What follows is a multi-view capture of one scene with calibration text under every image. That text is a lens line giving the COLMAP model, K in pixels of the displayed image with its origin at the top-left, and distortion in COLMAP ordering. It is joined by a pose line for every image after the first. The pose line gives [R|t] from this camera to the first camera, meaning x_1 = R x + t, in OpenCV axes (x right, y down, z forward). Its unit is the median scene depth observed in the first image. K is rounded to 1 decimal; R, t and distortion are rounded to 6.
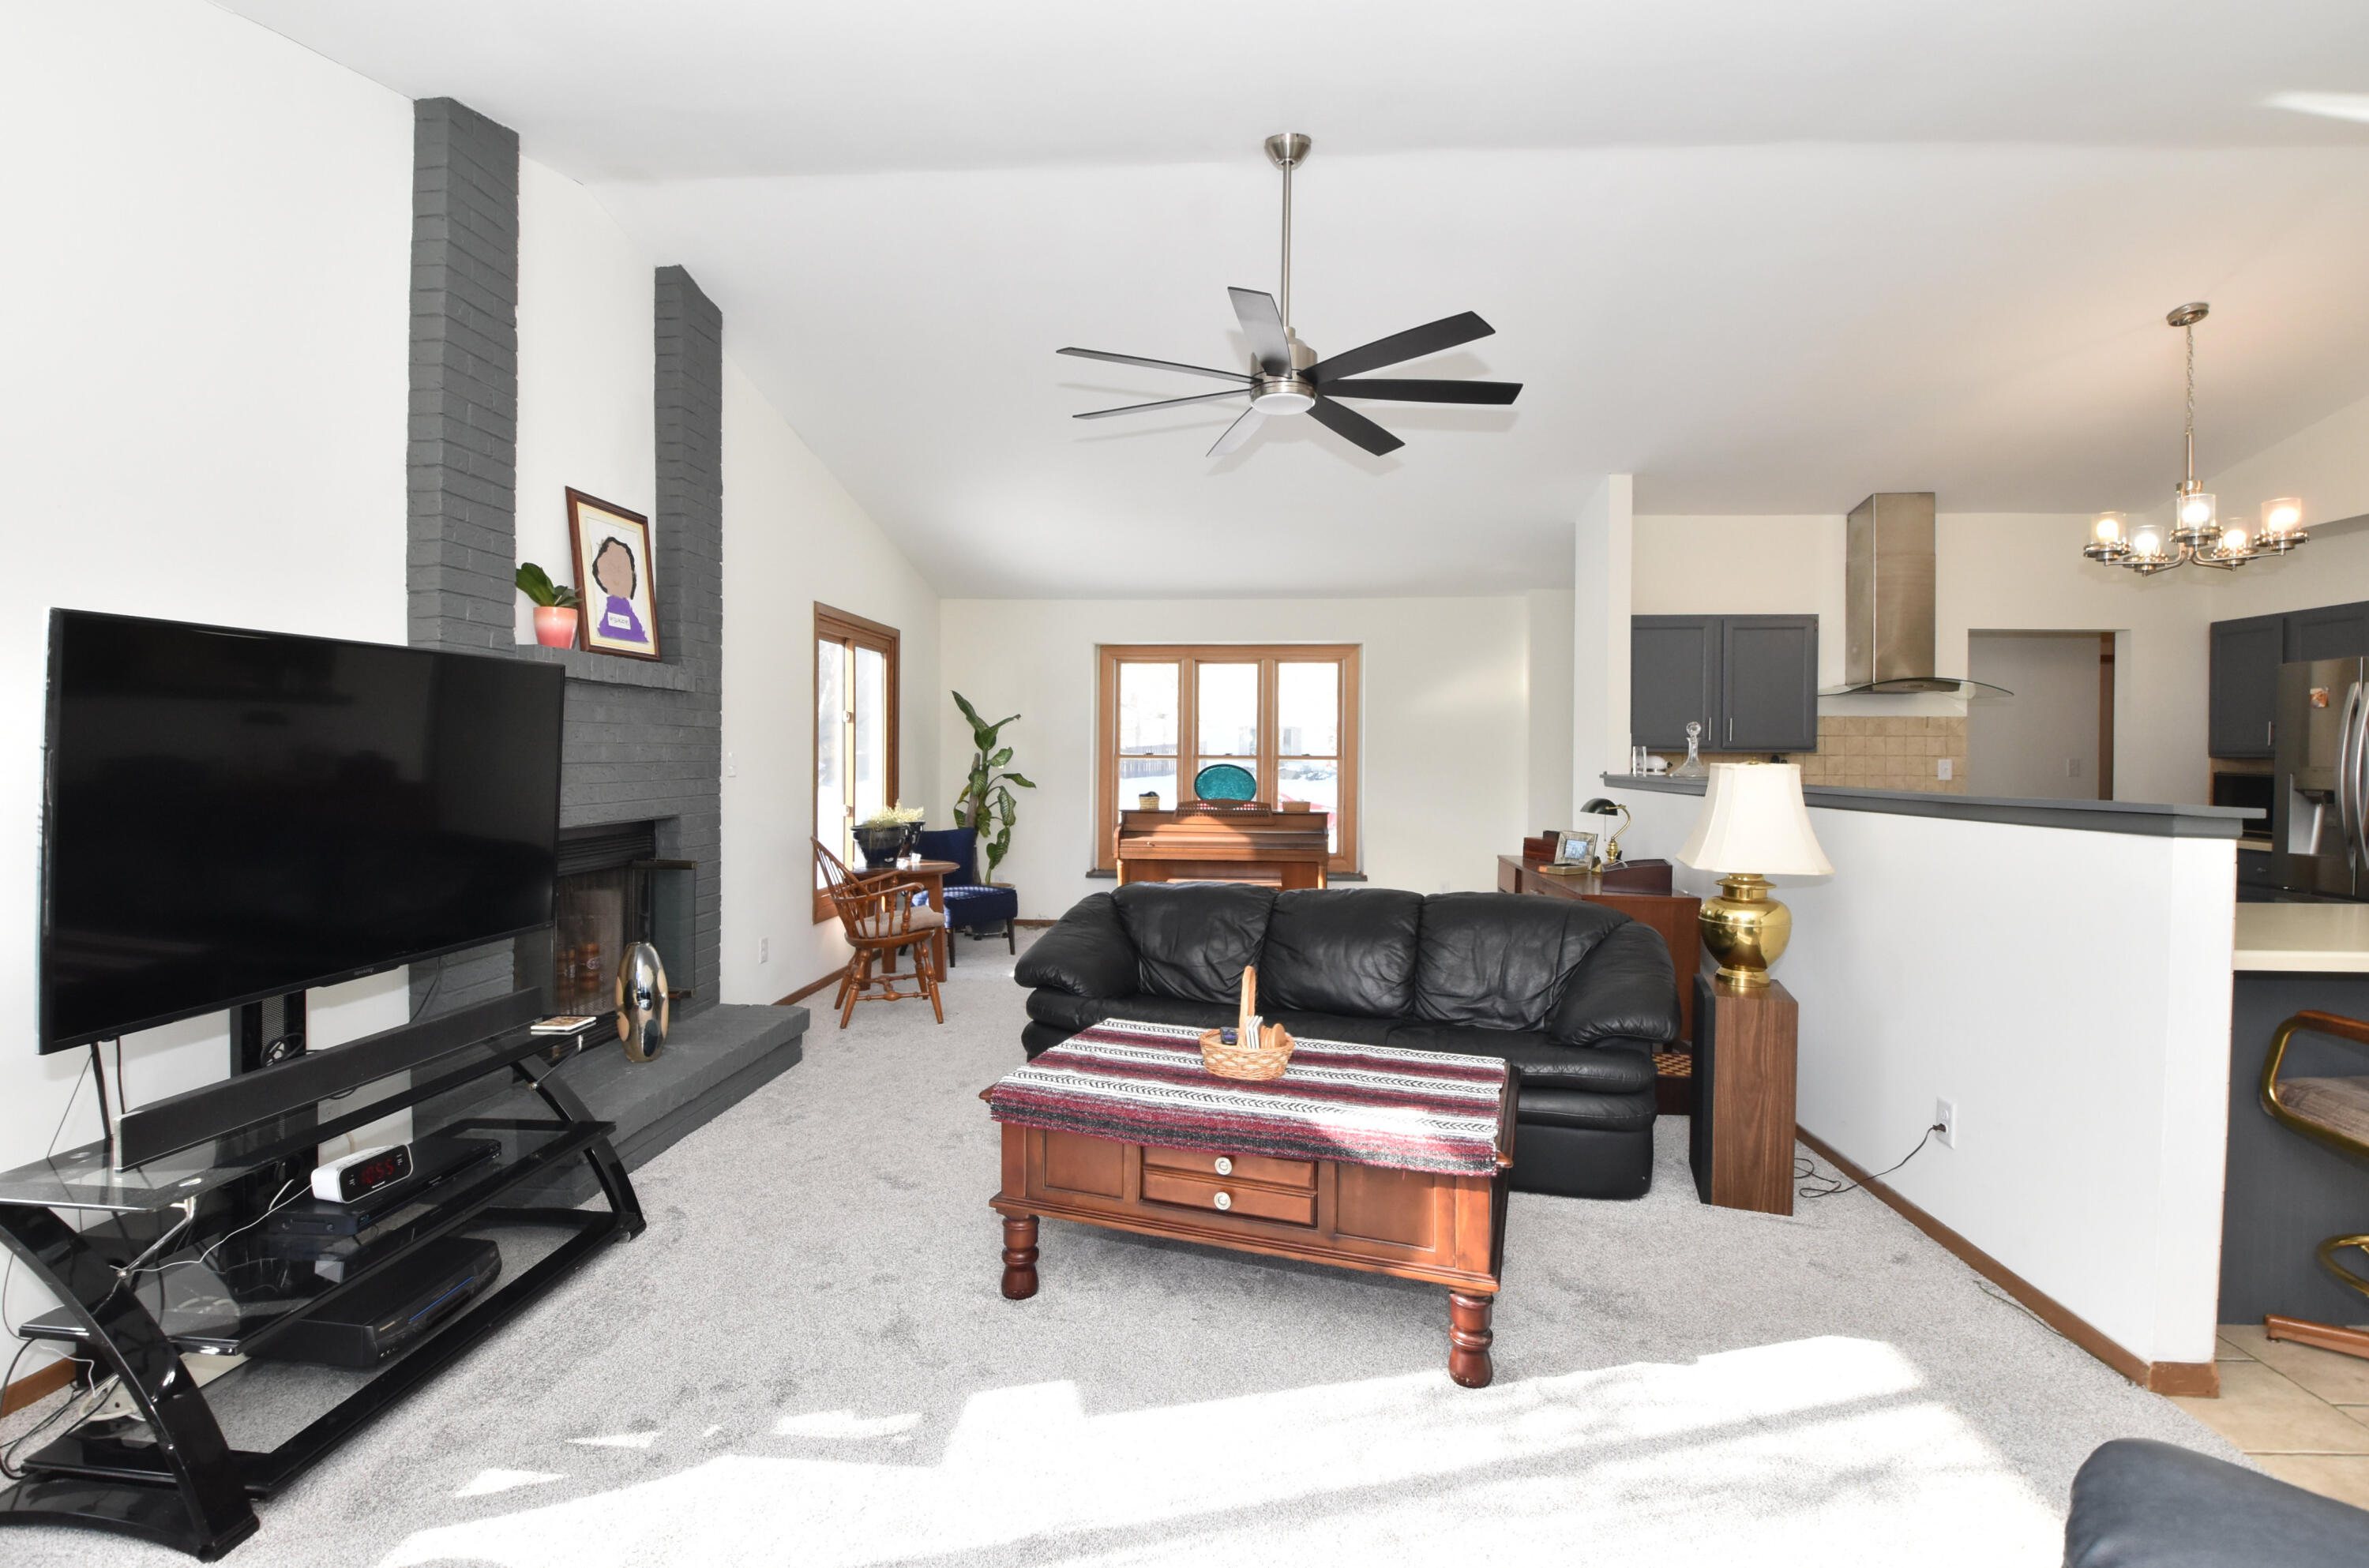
lens RADIAL K [[1061.1, 0, 1195.6], [0, 1061.1, 773.3], [0, 0, 1]] dist [0.003267, -0.023761]
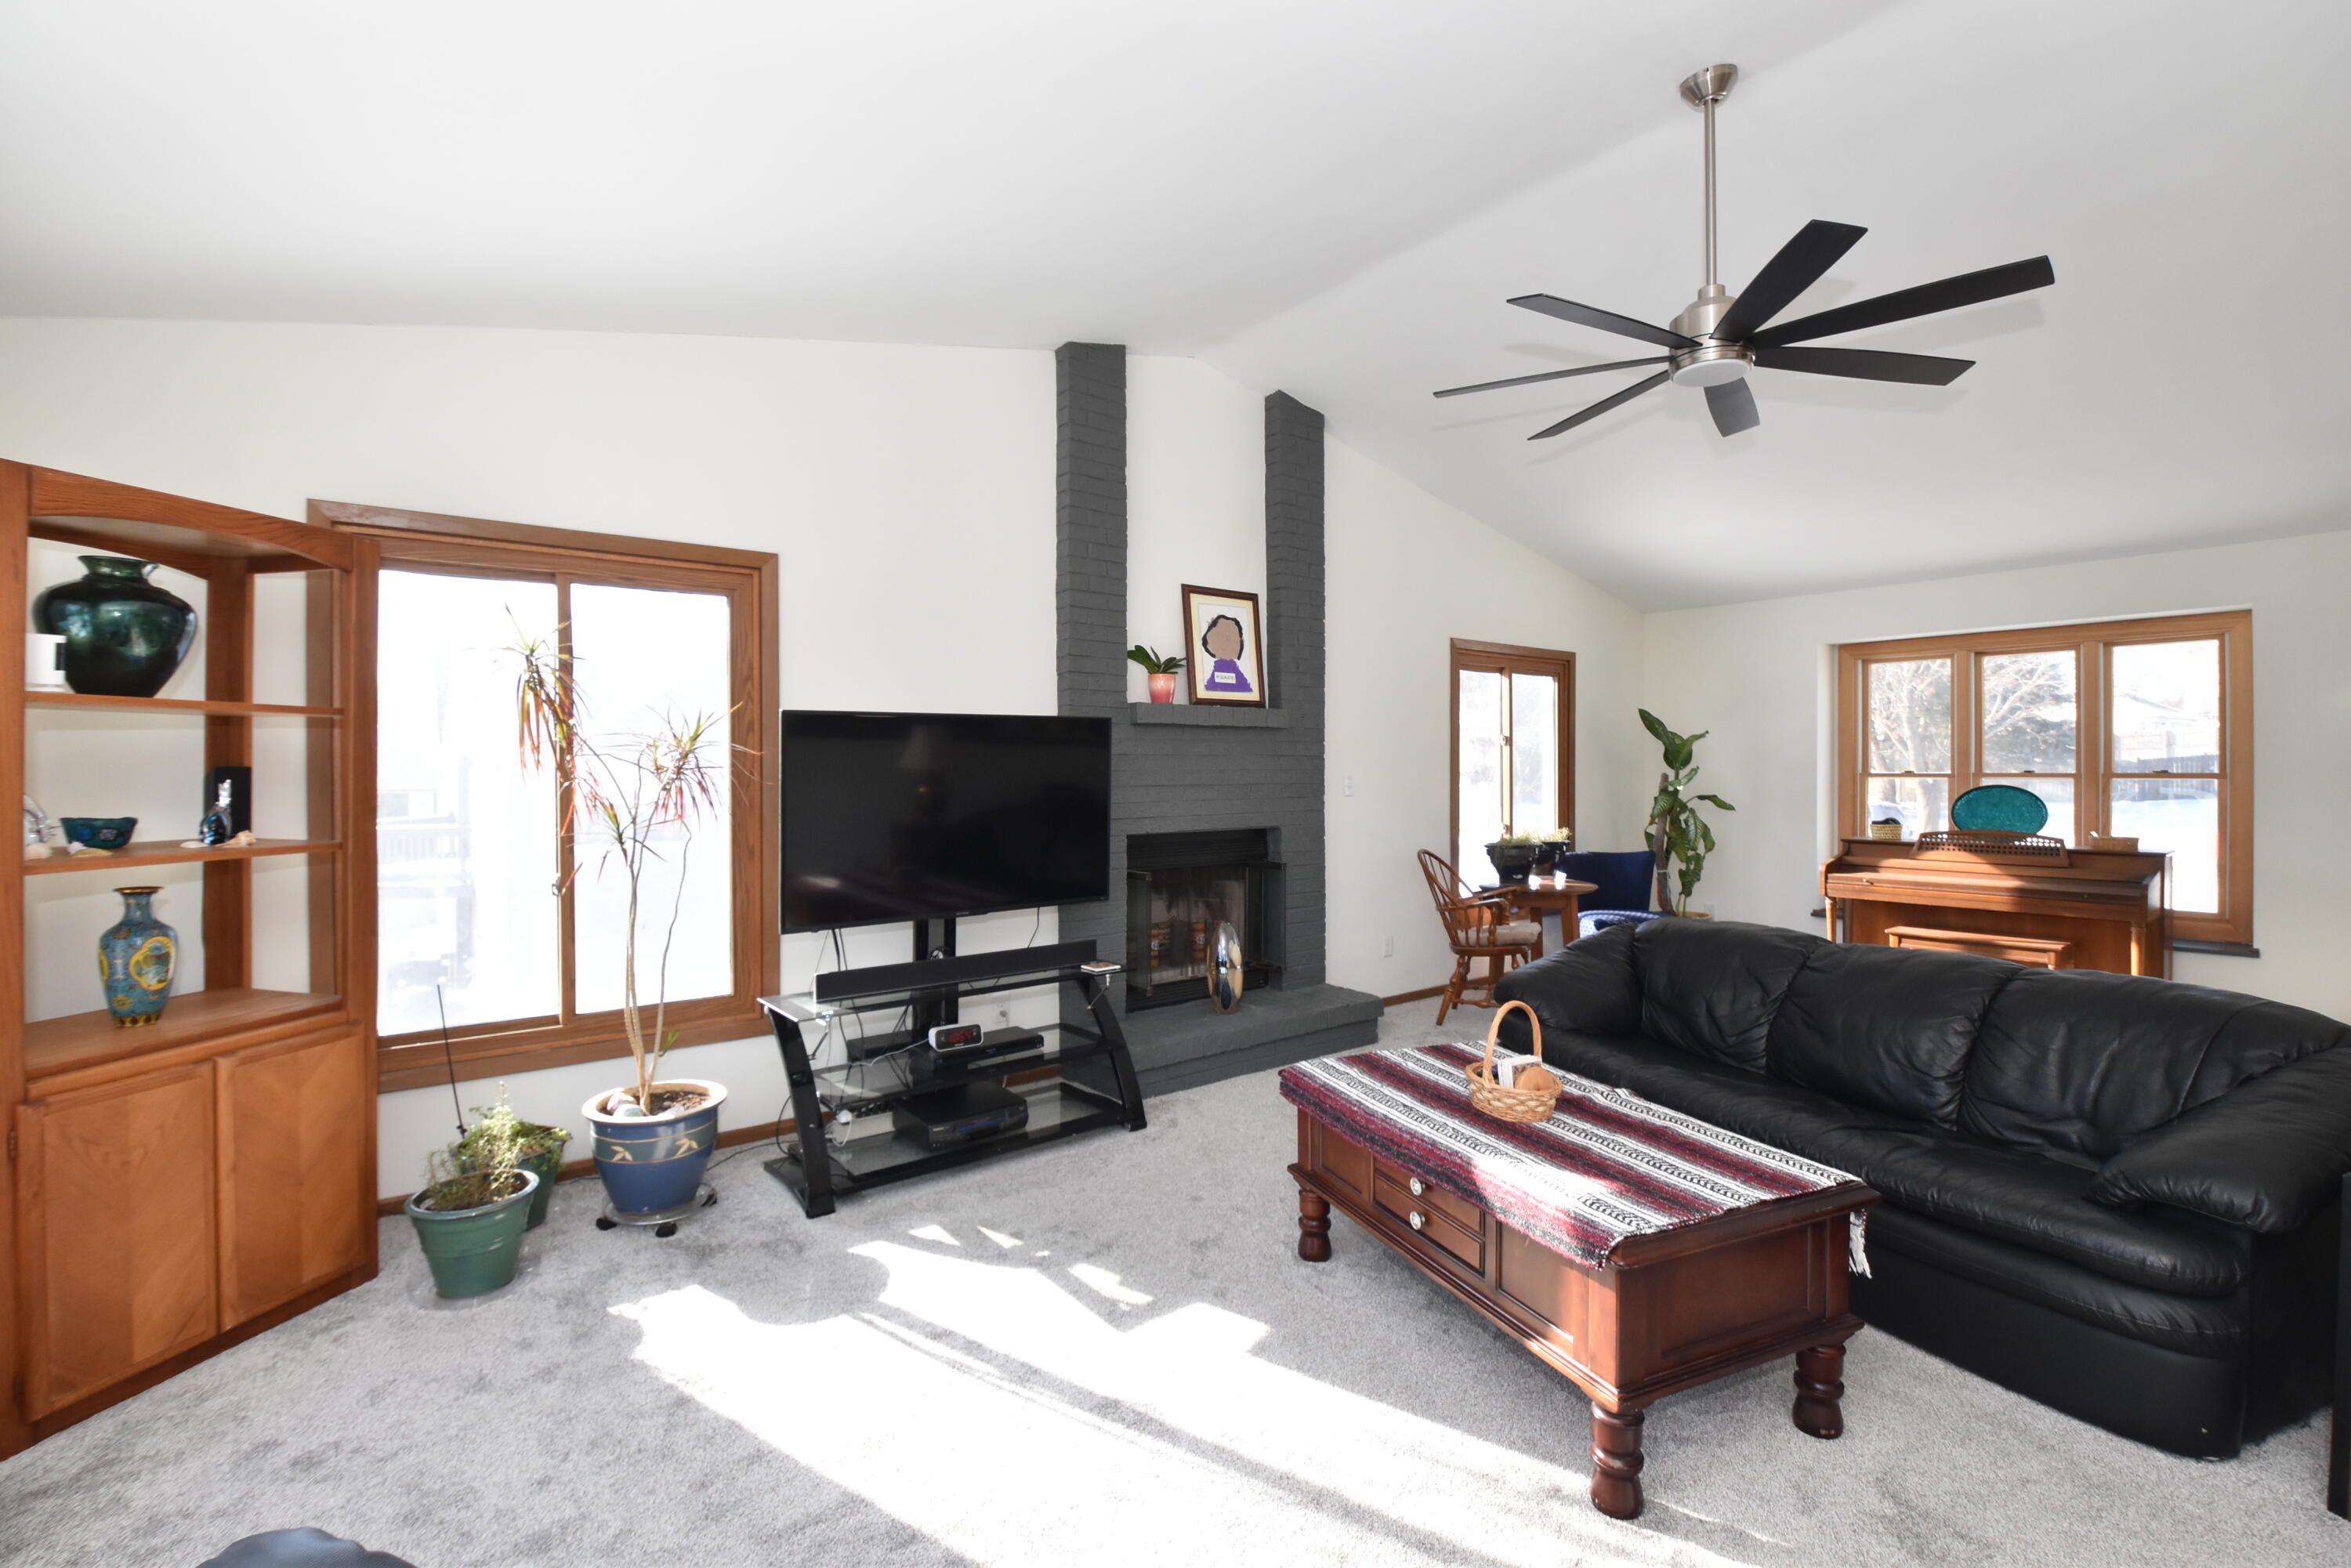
lens RADIAL K [[1037.3, 0, 1171.4], [0, 1037.3, 773.1], [0, 0, 1]] dist [0.002733, -0.017314]
pose [[0.662421, -0.006557, -0.749103, 0.383495], [-0.005853, 0.999886, -0.013927, -0.006703], [0.749109, 0.013610, 0.662307, 0.098902]]
